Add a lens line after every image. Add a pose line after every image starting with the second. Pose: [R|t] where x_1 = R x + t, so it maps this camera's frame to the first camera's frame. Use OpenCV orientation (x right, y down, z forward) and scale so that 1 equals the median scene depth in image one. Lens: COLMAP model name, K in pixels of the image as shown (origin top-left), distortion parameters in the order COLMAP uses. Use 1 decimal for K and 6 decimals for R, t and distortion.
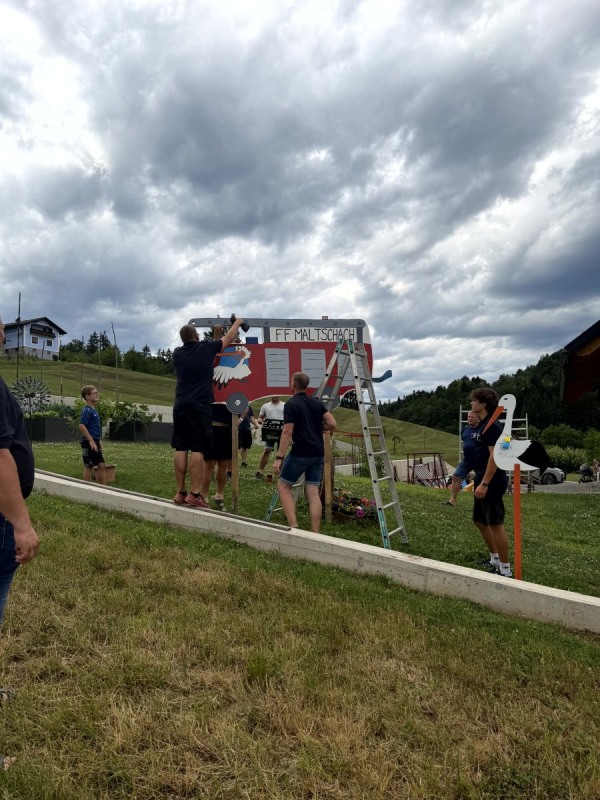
lens RADIAL K [[563.9, 0, 297.3], [0, 563.9, 400.8], [0, 0, 1]] dist [0.101144, -0.151212]
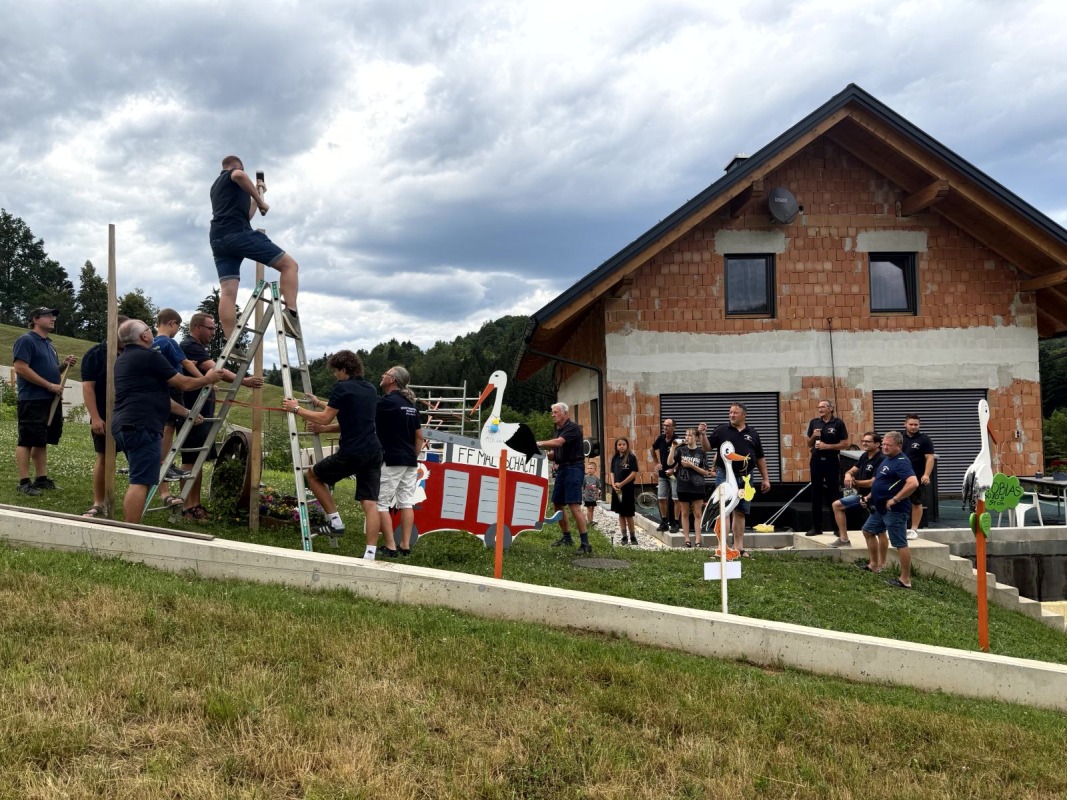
lens RADIAL K [[752.1, 0, 539.3], [0, 752.1, 402.0], [0, 0, 1]] dist [0.101144, -0.151212]
pose [[0.885923, 0.034071, 0.462580, -0.078577], [-0.054114, 0.998080, 0.030125, -0.000622], [-0.460665, -0.051720, 0.886066, -0.037081]]
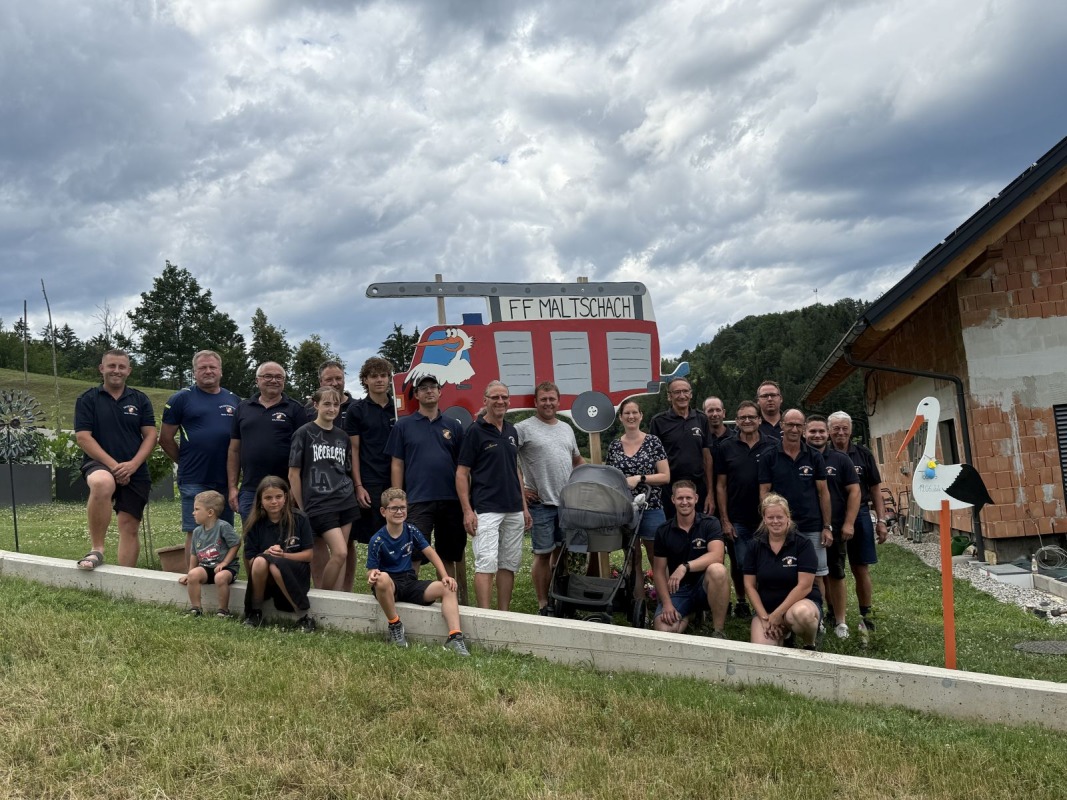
lens RADIAL K [[984.7, 0, 529.8], [0, 984.7, 403.5], [0, 0, 1]] dist [0.149846, -0.290737]
pose [[0.976947, -0.033325, 0.210864, -0.245477], [0.034827, 0.999388, -0.003412, -0.011489], [-0.210621, 0.010677, 0.977509, -0.035701]]
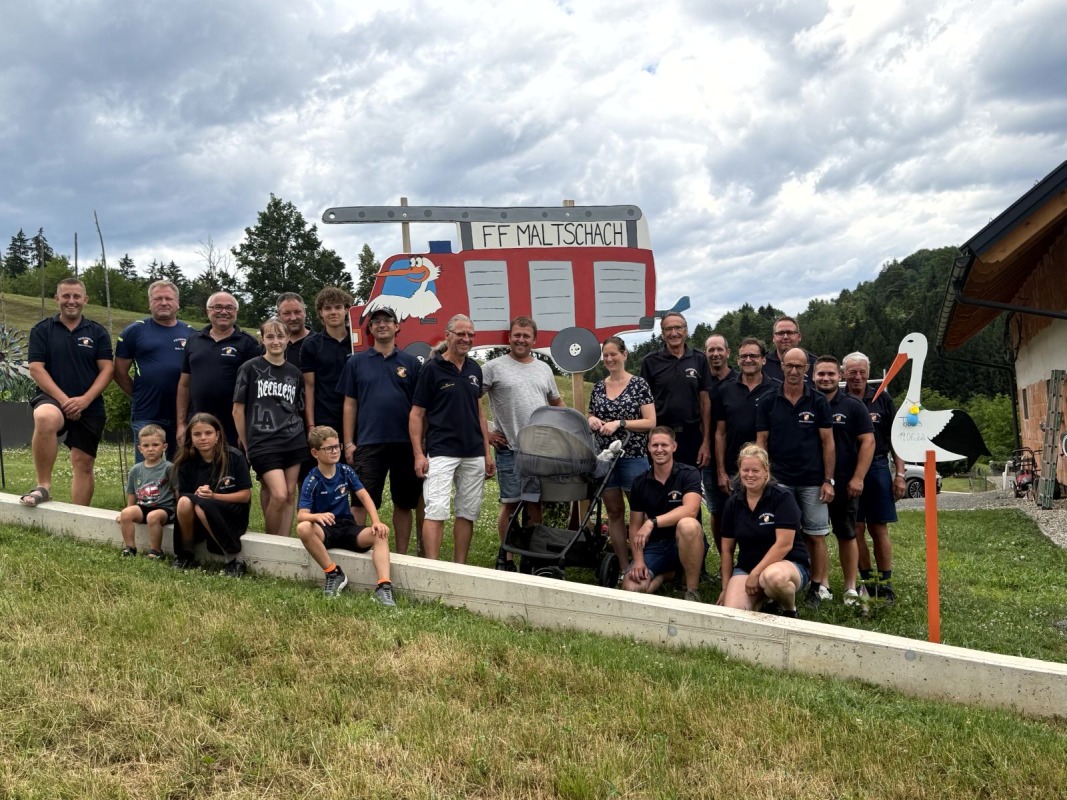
lens RADIAL K [[1081.2, 0, 530.4], [0, 1081.2, 402.2], [0, 0, 1]] dist [0.170454, -0.361900]
pose [[0.995599, -0.029152, 0.089070, -0.091918], [0.025499, 0.998797, 0.041875, 0.002018], [-0.090183, -0.039419, 0.995145, -0.064290]]
